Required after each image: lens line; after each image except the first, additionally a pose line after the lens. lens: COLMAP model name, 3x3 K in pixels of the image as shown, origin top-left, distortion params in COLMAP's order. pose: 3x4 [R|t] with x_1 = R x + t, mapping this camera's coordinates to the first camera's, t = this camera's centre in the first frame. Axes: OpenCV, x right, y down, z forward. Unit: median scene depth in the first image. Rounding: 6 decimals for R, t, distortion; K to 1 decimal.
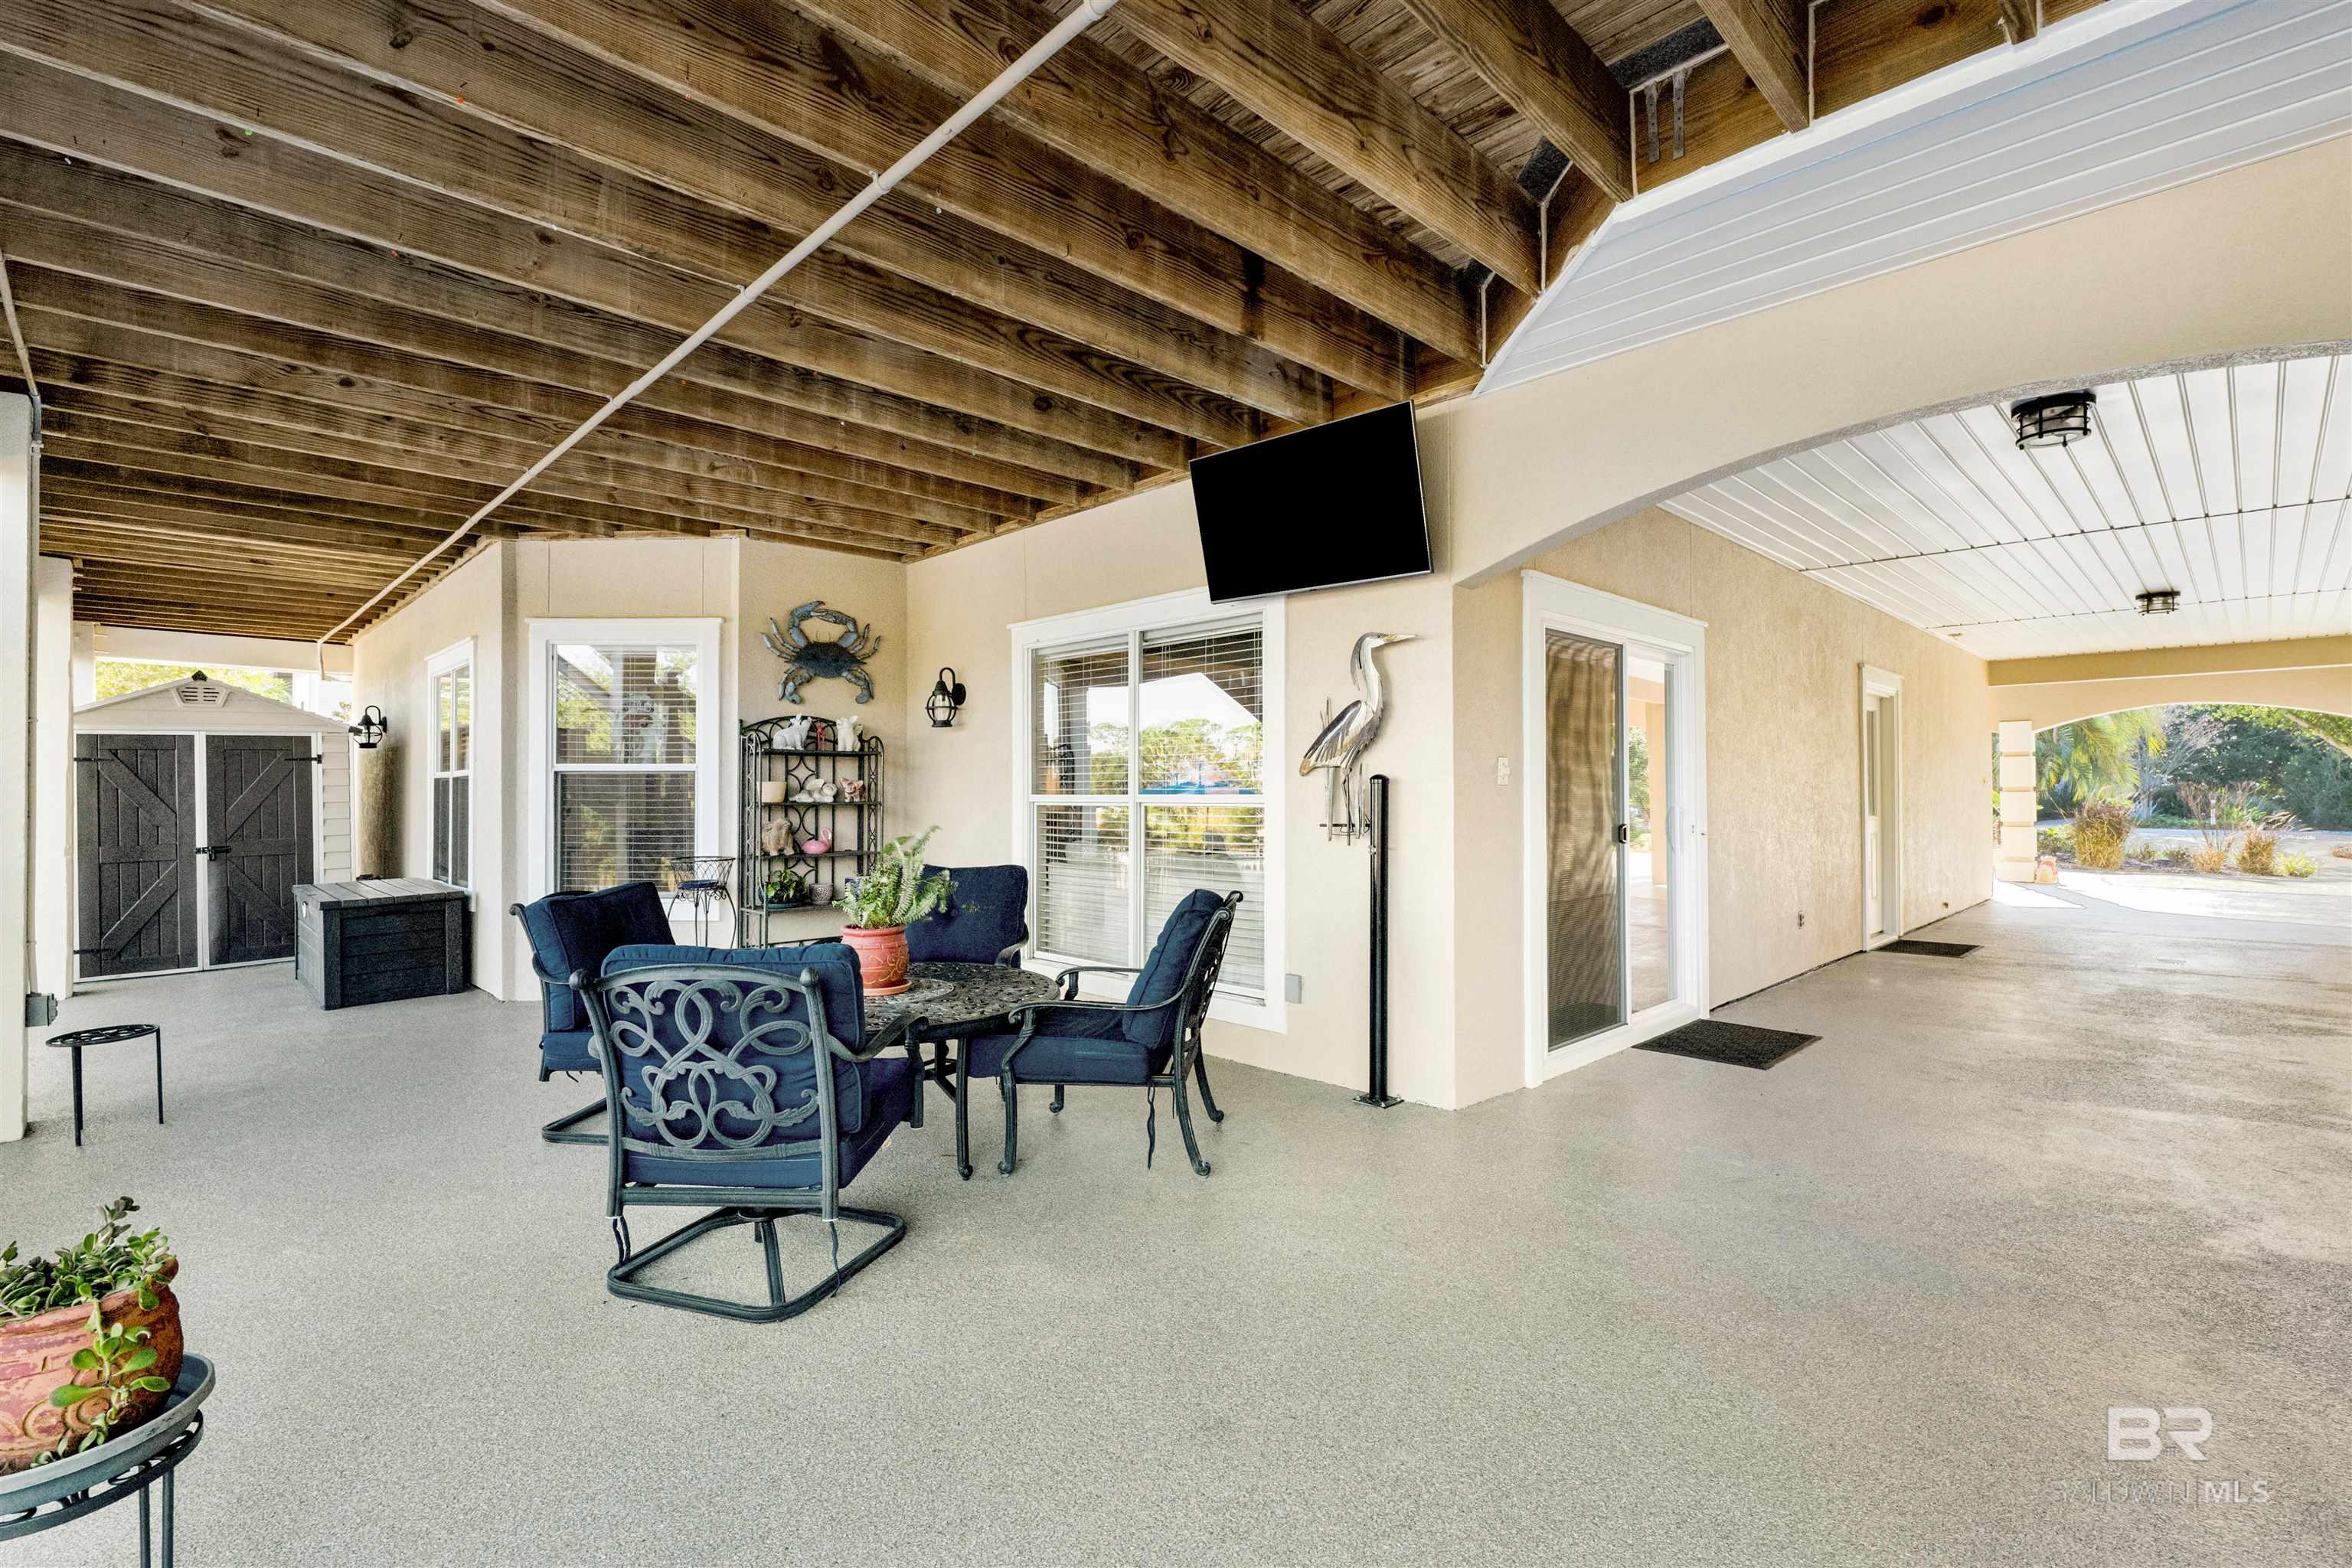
lens RADIAL K [[1054.5, 0, 1176.0], [0, 1054.5, 784.0], [0, 0, 1]] dist [-0.002415, -0.000233]
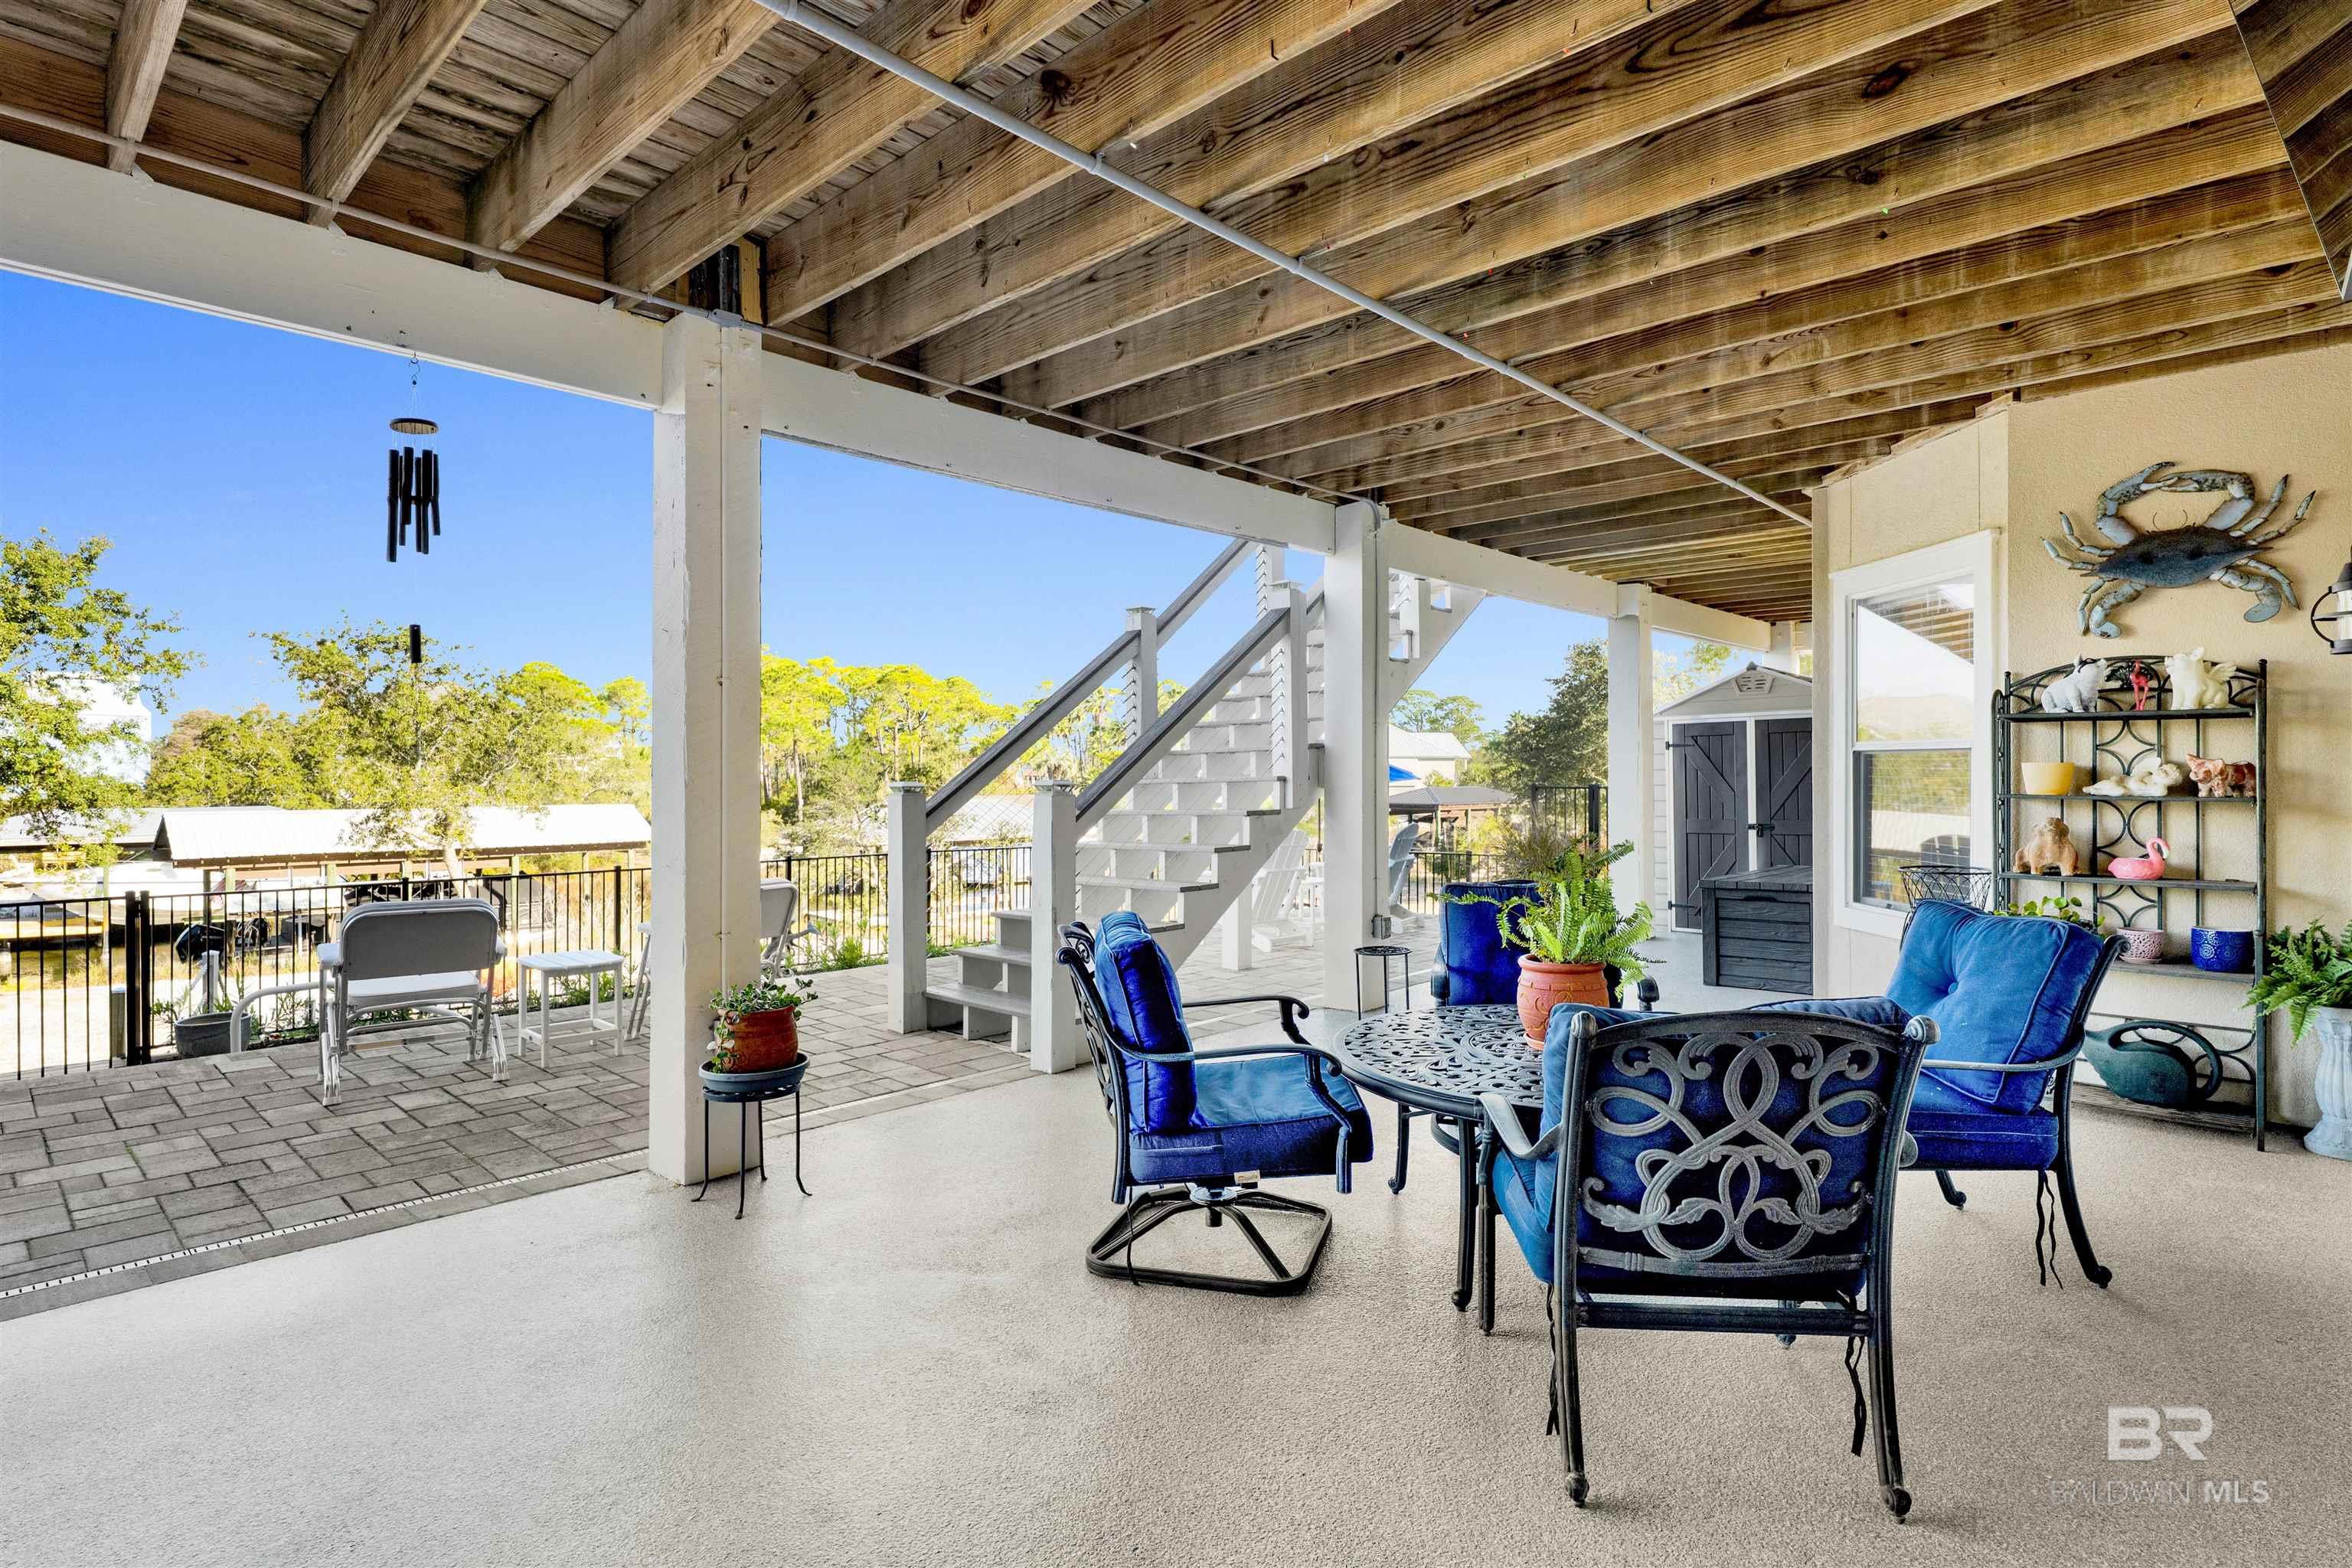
lens RADIAL K [[1209.3, 0, 1176.0], [0, 1209.3, 784.0], [0, 0, 1]] dist [-0.001623, -0.000564]
pose [[0.032610, 0.013397, -0.999378, 0.344922], [0.009982, 0.999856, 0.013729, -0.004497], [0.999418, -0.010423, 0.032471, 0.421419]]
